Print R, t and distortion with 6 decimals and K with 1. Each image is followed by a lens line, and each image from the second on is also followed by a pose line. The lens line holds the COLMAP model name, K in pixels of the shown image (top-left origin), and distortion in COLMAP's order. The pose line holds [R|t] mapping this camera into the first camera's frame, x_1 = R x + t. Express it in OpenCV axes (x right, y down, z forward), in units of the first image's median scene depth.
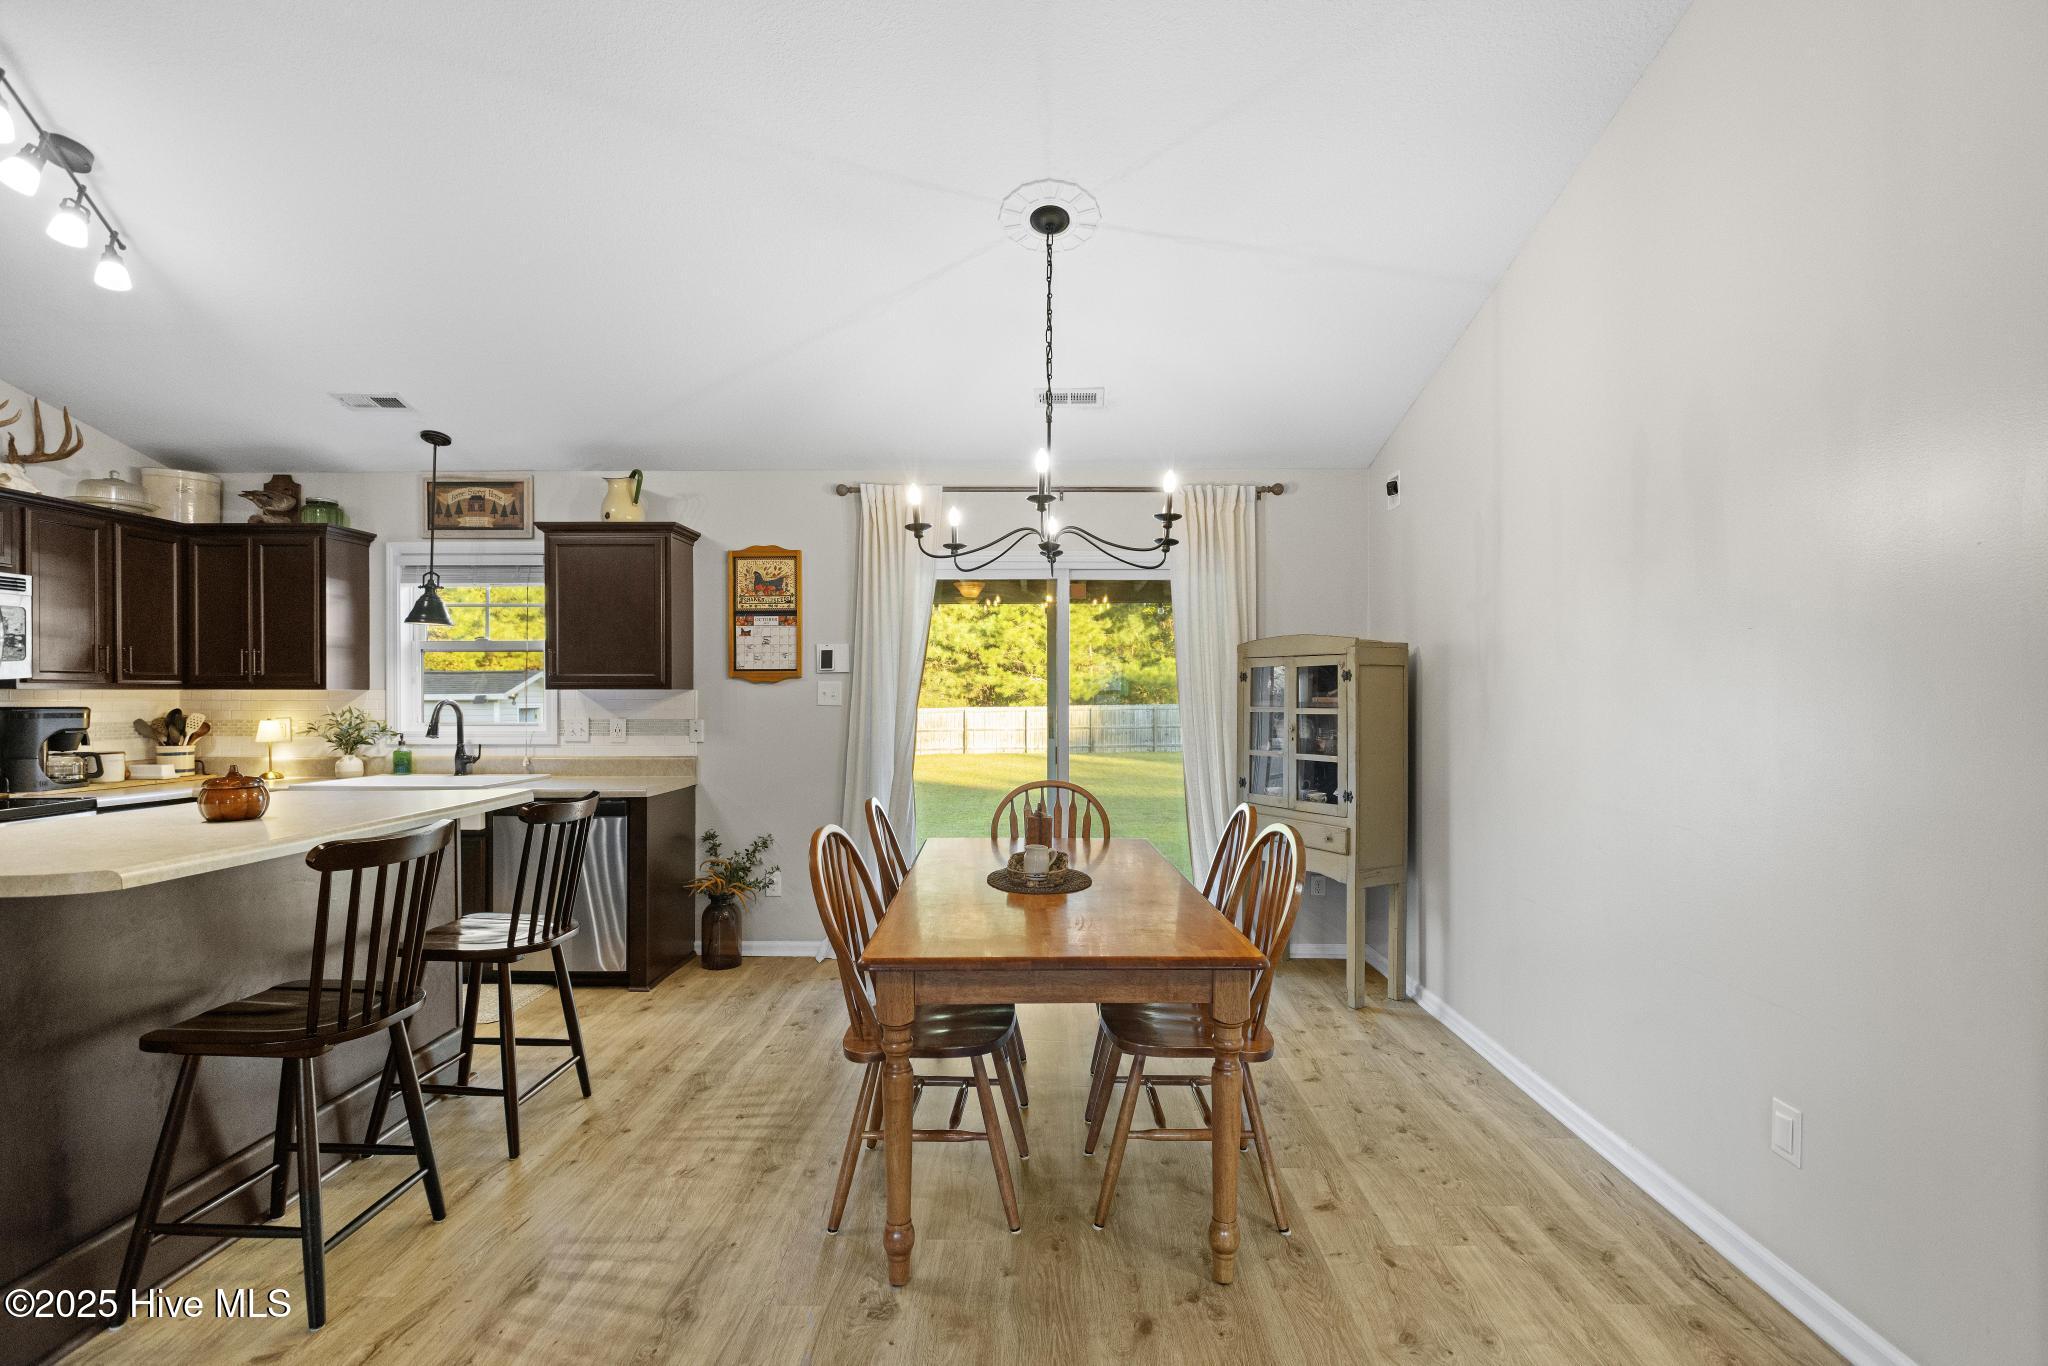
lens RADIAL K [[968.7, 0, 1035.2], [0, 968.7, 702.7], [0, 0, 1]] dist [-0.000092, 0.000151]
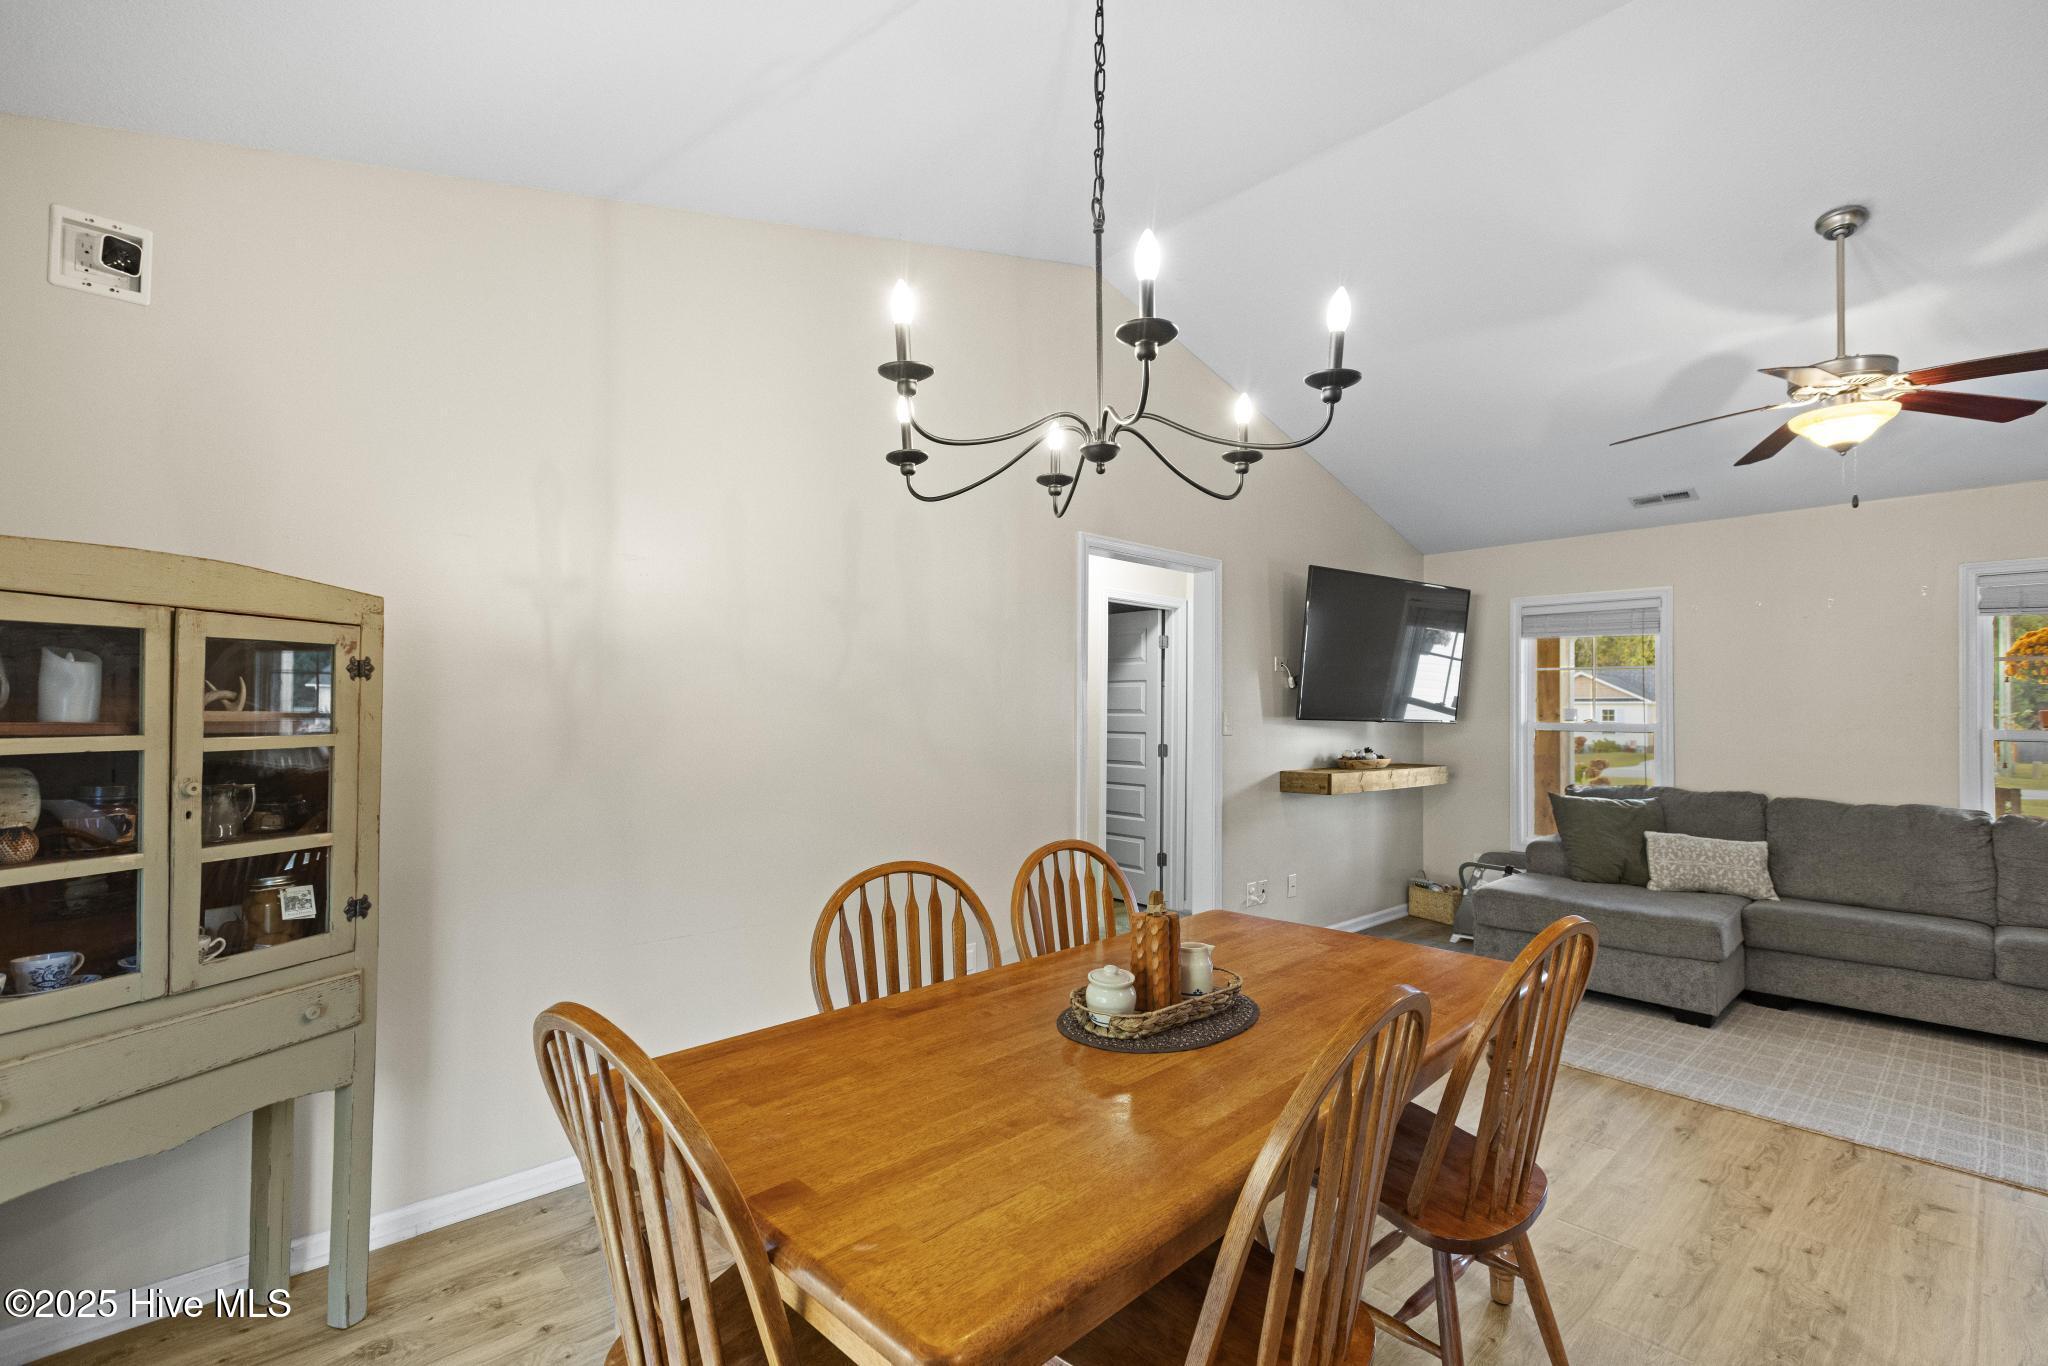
lens RADIAL K [[915.8, 0, 1035.7], [0, 915.8, 696.4], [0, 0, 1]] dist [0.003246, -0.002645]
pose [[-0.689270, 0.006057, 0.724479, -0.227397], [-0.003941, 0.999919, -0.012109, -0.007399], [-0.724493, -0.011202, -0.689191, 0.913373]]
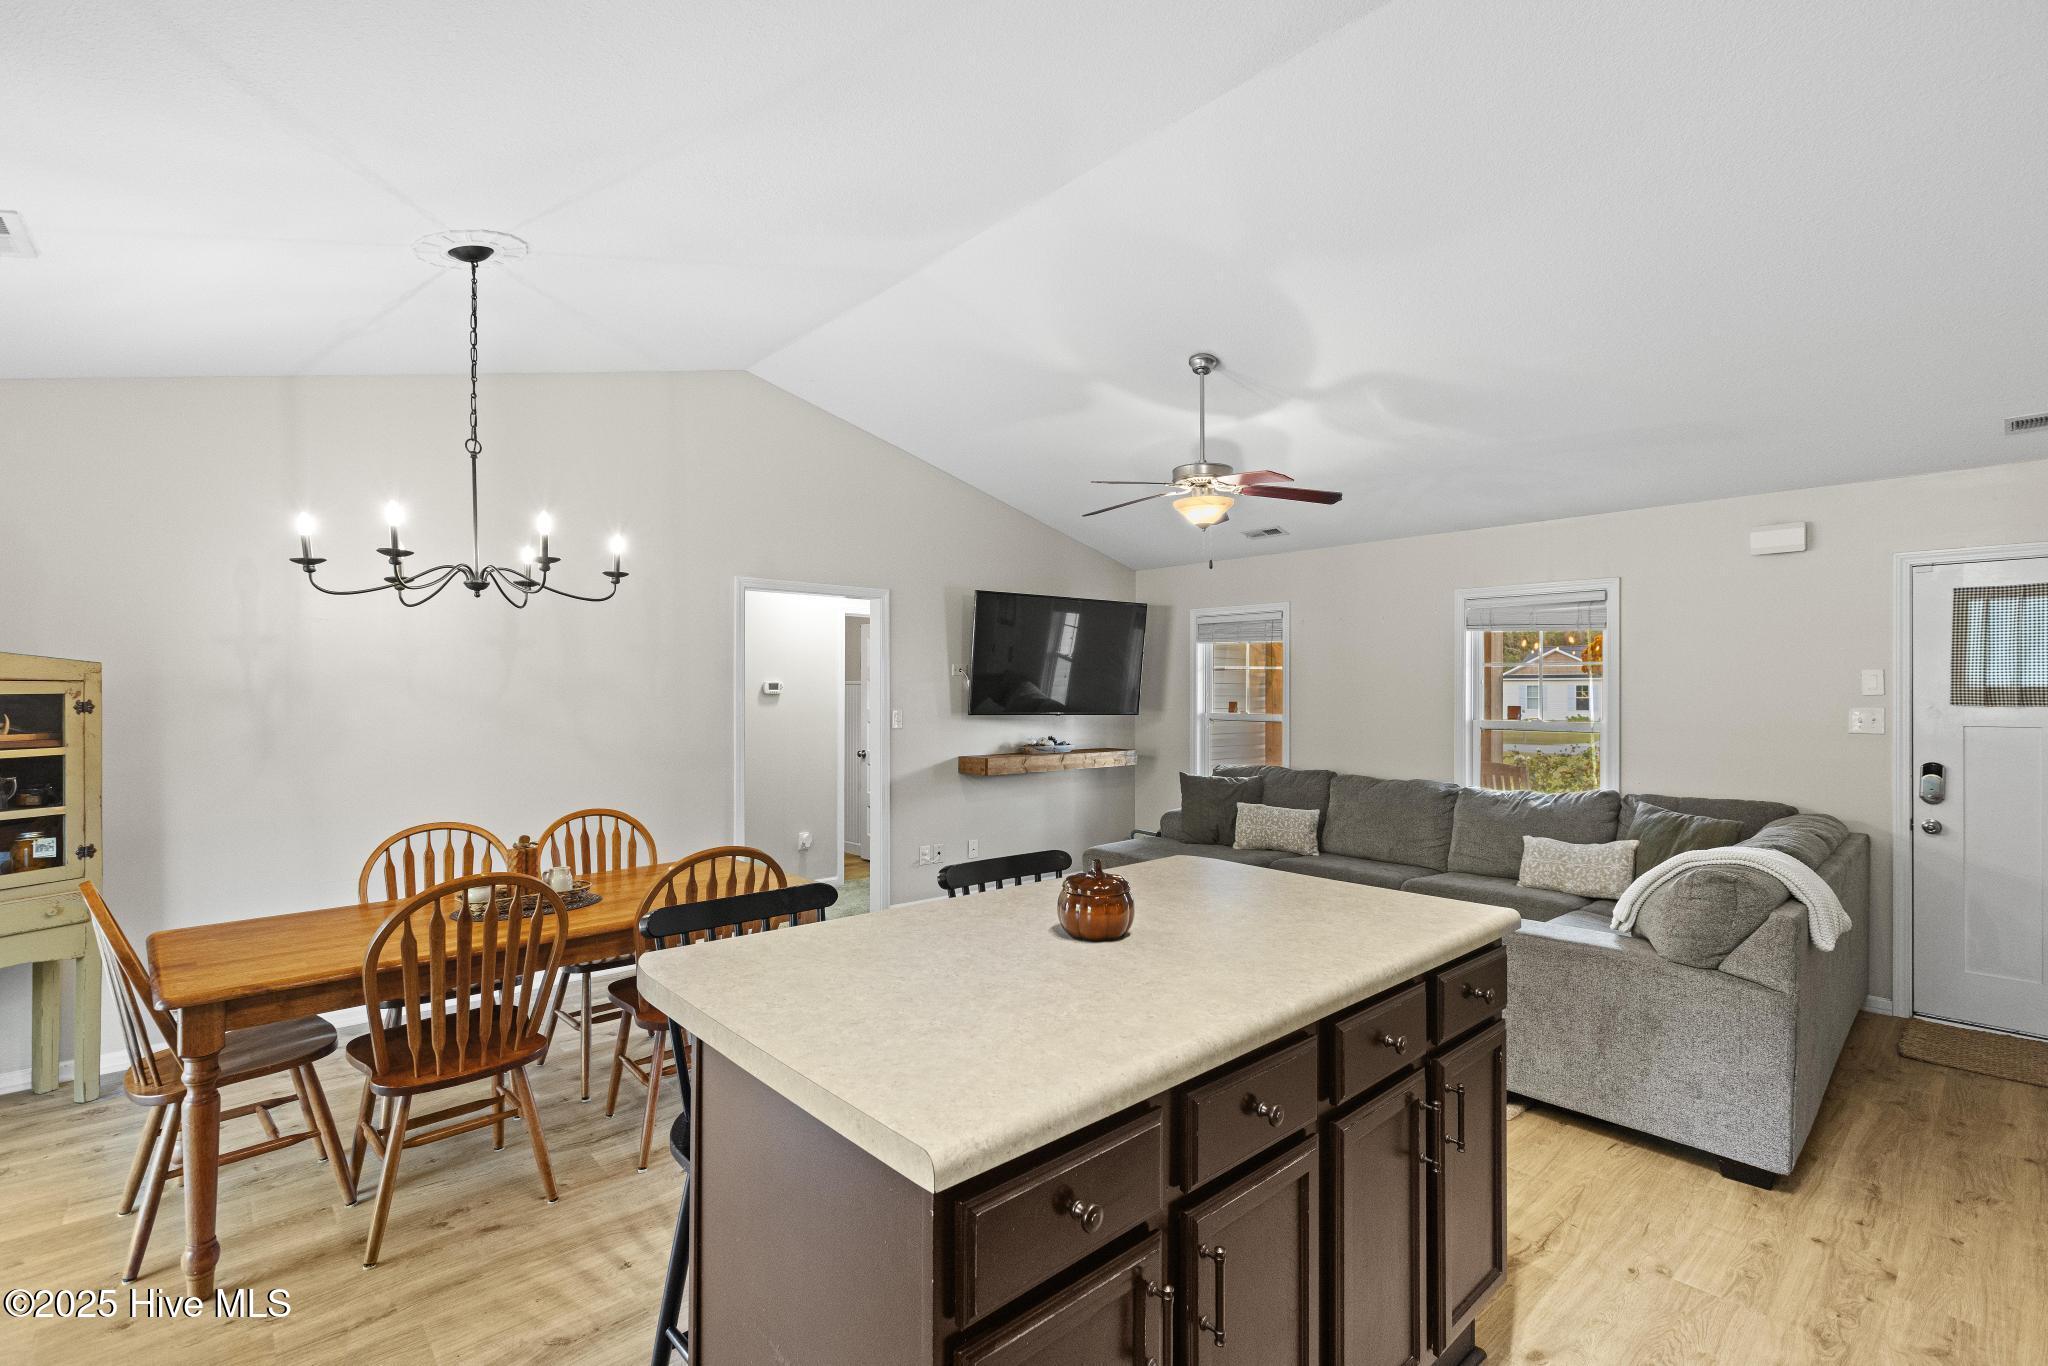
lens RADIAL K [[915.8, 0, 1030.9], [0, 915.8, 685.2], [0, 0, 1]] dist [0.003246, -0.002645]
pose [[-0.680616, 0.003425, 0.732632, -0.690954], [0.004538, 0.999990, -0.000459, -0.036081], [-0.732626, 0.003013, -0.680625, 0.799210]]
